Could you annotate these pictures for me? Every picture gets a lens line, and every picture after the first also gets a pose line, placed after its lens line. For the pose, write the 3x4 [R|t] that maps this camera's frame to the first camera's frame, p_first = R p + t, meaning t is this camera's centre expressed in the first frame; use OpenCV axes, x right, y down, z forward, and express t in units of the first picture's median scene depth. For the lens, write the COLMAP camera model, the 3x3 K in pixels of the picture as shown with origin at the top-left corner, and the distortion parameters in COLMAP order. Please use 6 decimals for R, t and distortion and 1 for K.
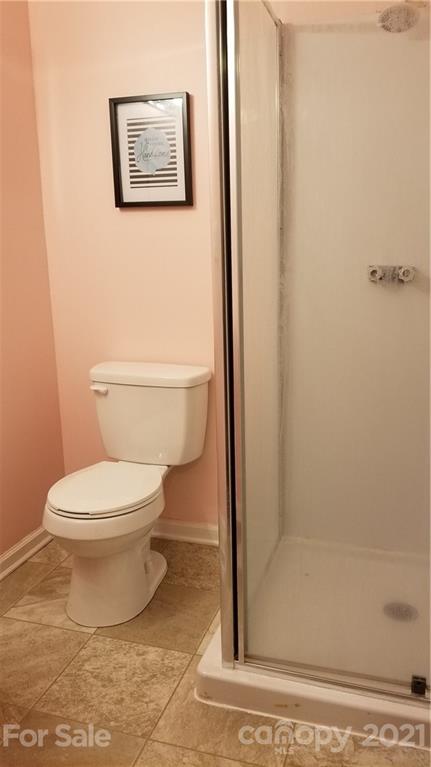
lens RADIAL K [[598.2, 0, 239.5], [0, 598.2, 375.3], [0, 0, 1]] dist [-0.001582, -0.034535]
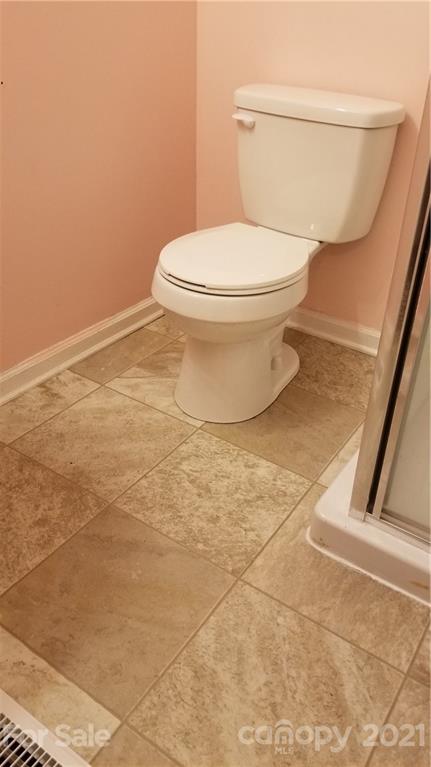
lens RADIAL K [[594.5, 0, 232.5], [0, 594.5, 360.4], [0, 0, 1]] dist [0.091190, -0.167474]
pose [[0.954121, 0.194560, -0.227596, -0.030295], [-0.109754, 0.934465, 0.338717, 0.059428], [0.278581, -0.298198, 0.912946, 0.290461]]
